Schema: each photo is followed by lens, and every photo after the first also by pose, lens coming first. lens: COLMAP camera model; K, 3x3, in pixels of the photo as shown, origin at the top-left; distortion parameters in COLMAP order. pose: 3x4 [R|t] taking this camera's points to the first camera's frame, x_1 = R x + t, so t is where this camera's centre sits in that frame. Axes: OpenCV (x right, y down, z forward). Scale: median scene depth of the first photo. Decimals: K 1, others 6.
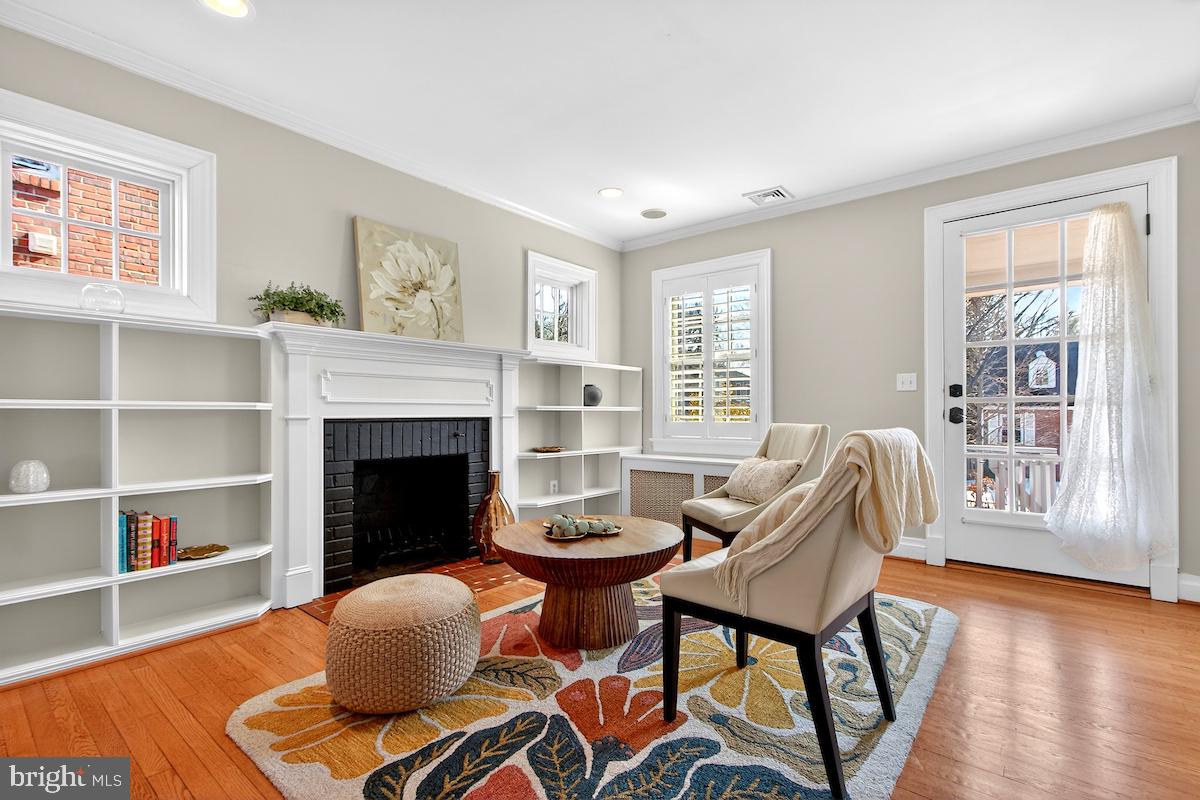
lens RADIAL K [[559.6, 0, 596.9], [0, 559.6, 399.2], [0, 0, 1]] dist [0.004483, 0.000680]
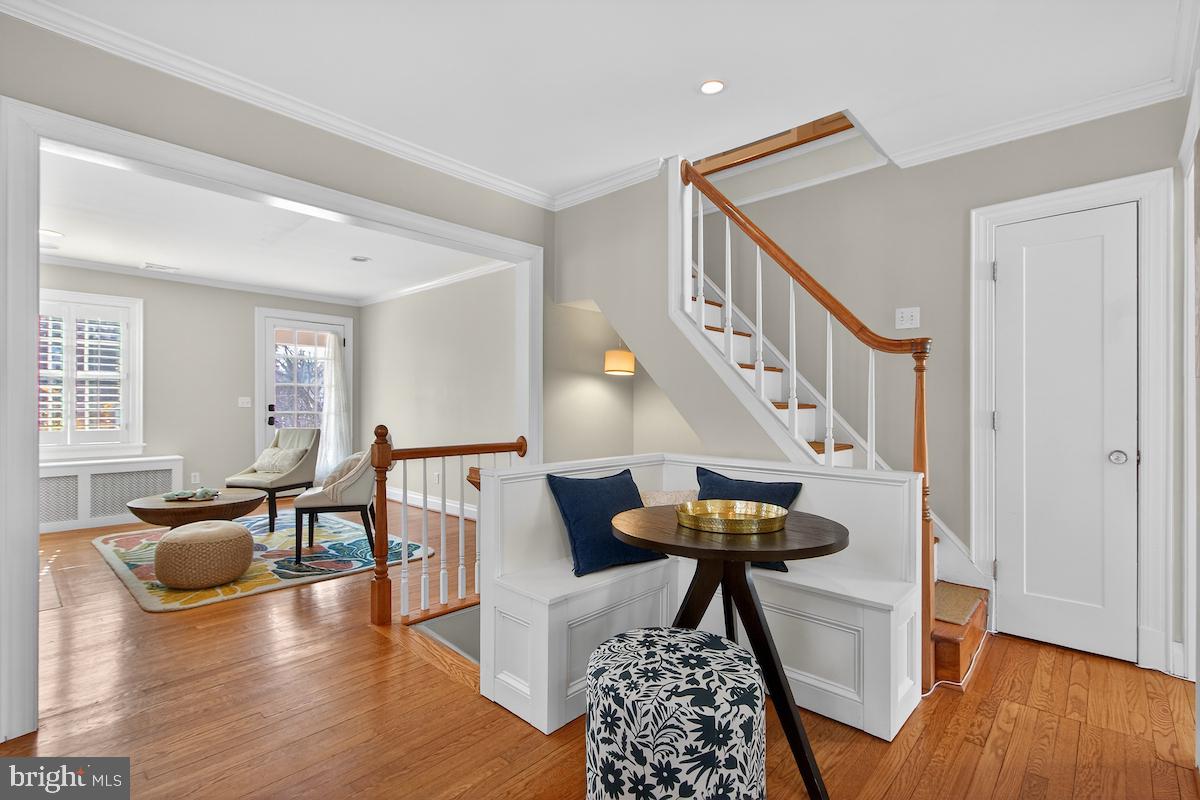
lens RADIAL K [[559.6, 0, 596.9], [0, 559.6, 399.2], [0, 0, 1]] dist [0.004483, 0.000680]
pose [[0.047192, 0.013248, 0.998798, -1.162983], [-0.025609, 0.999599, -0.012049, -0.048046], [-0.998558, -0.025009, 0.047512, -0.191330]]
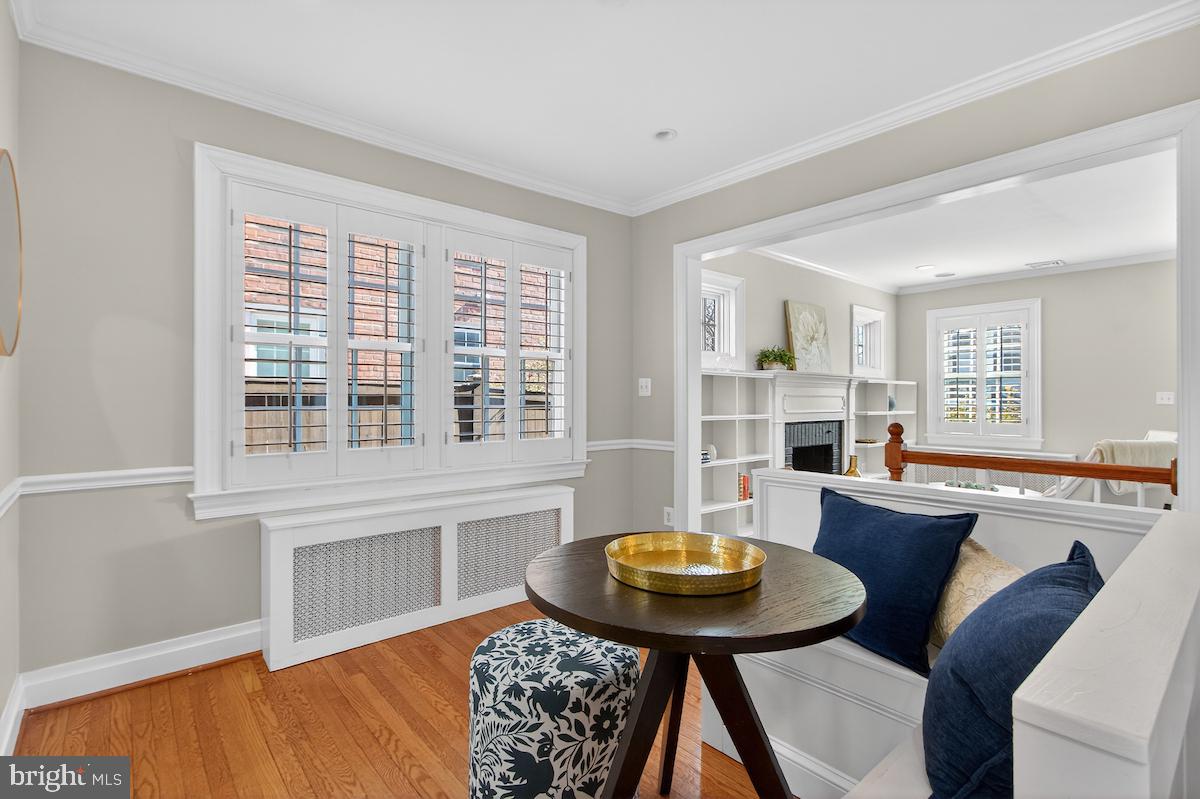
lens RADIAL K [[559.6, 0, 596.9], [0, 559.6, 398.7], [0, 0, 1]] dist [0.004483, 0.000680]
pose [[0.985976, -0.000706, -0.166884, -0.634752], [0.003993, 0.999805, 0.019363, -0.061618], [0.166838, -0.019758, 0.985786, -0.654026]]
